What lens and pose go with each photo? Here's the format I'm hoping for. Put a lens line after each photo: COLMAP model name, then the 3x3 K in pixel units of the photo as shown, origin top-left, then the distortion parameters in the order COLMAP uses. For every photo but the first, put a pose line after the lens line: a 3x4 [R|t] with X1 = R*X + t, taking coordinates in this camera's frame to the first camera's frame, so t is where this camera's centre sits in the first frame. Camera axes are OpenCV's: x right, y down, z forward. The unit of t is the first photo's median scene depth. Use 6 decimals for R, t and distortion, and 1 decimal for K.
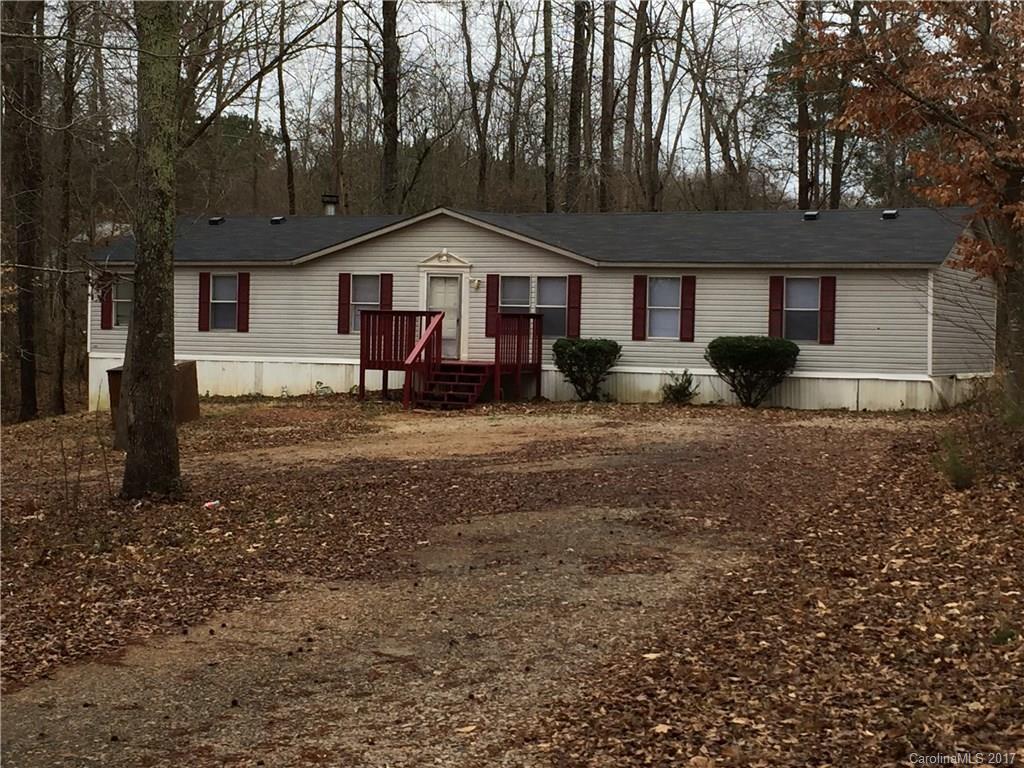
lens RADIAL K [[1789.0, 0, 511.2], [0, 1789.0, 382.5], [0, 0, 1]] dist [0.042135, 0.000000]
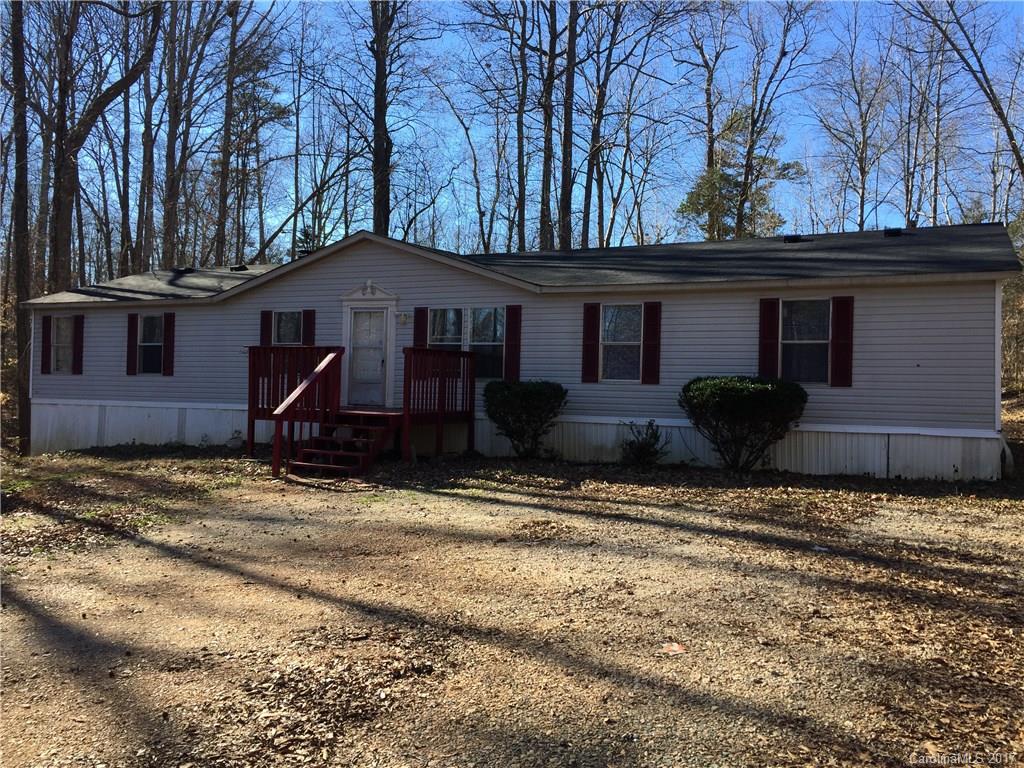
lens RADIAL K [[872.2, 0, 515.3], [0, 872.2, 386.0], [0, 0, 1]] dist [0.054562, -0.000287]
pose [[0.999742, -0.002605, -0.022567, 0.045591], [0.002014, 0.999654, -0.026209, -0.011584], [0.022627, 0.026157, 0.999402, 0.593360]]
